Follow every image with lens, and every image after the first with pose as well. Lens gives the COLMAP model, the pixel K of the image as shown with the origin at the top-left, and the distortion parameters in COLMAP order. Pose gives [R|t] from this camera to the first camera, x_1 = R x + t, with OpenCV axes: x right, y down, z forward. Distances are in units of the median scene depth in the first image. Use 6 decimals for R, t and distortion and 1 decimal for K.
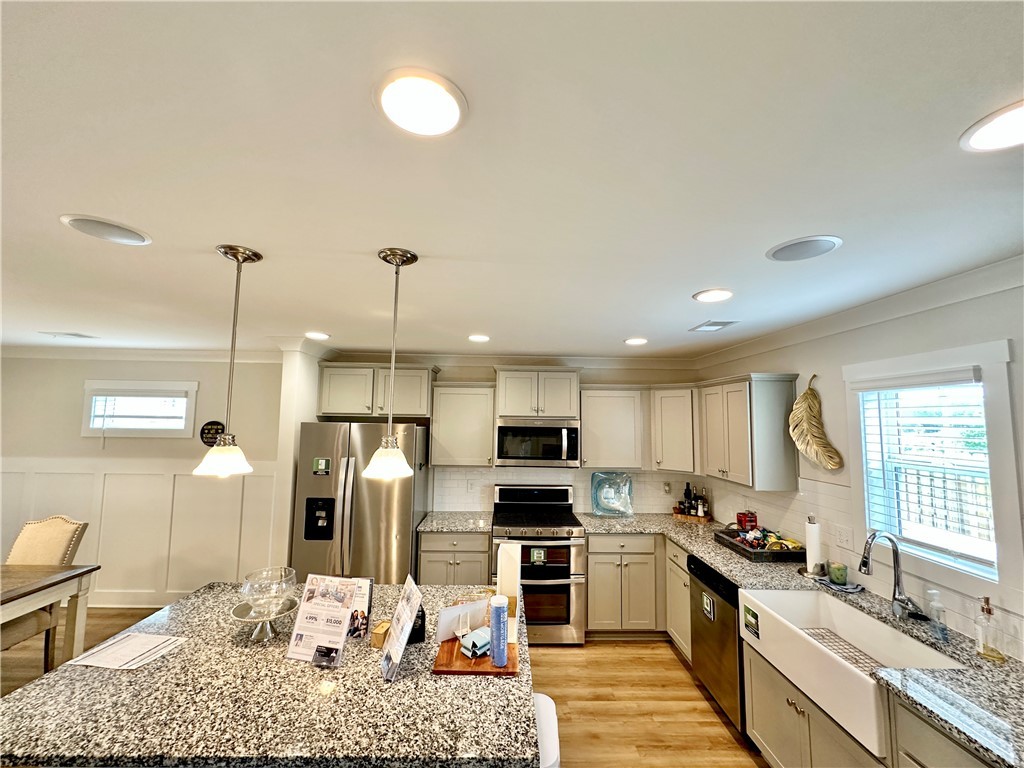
lens RADIAL K [[409.1, 0, 512.0], [0, 409.1, 384.0], [0, 0, 1]] dist [-0.003821, -0.000052]
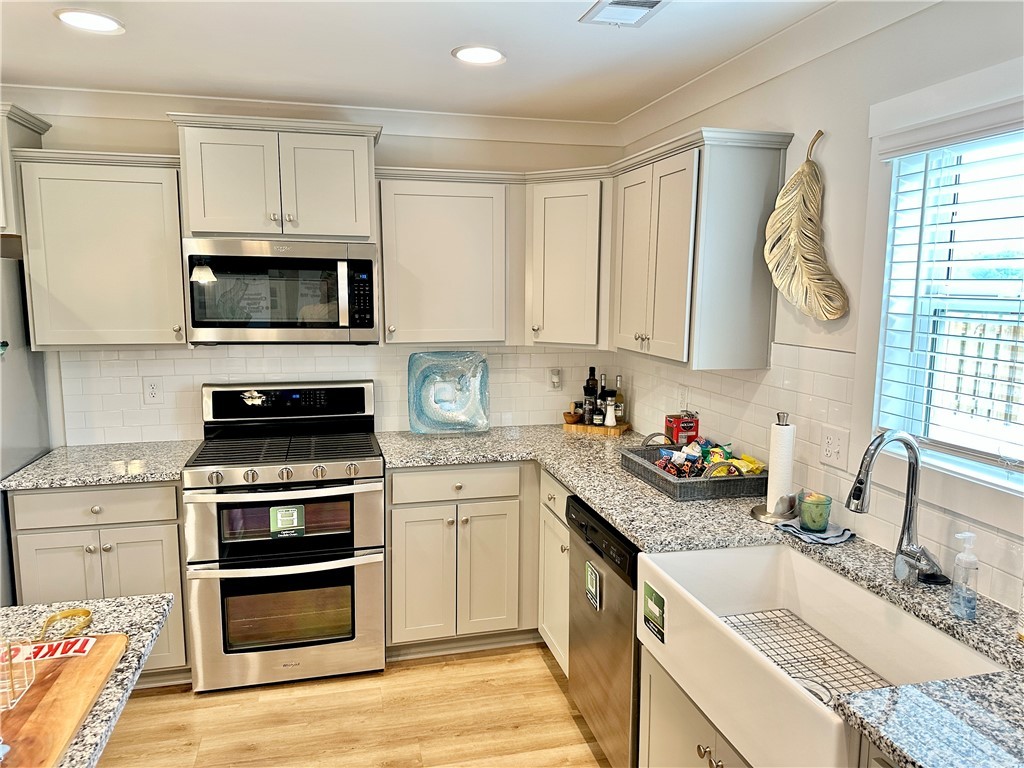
lens RADIAL K [[721.5, 0, 512.0], [0, 721.5, 384.0], [0, 0, 1]] dist [0.060003, -0.080925]
pose [[0.975136, -0.038419, 0.218252, 0.157170], [-0.012047, 0.974211, 0.225316, 0.068069], [-0.221280, -0.222343, 0.949526, 0.163934]]
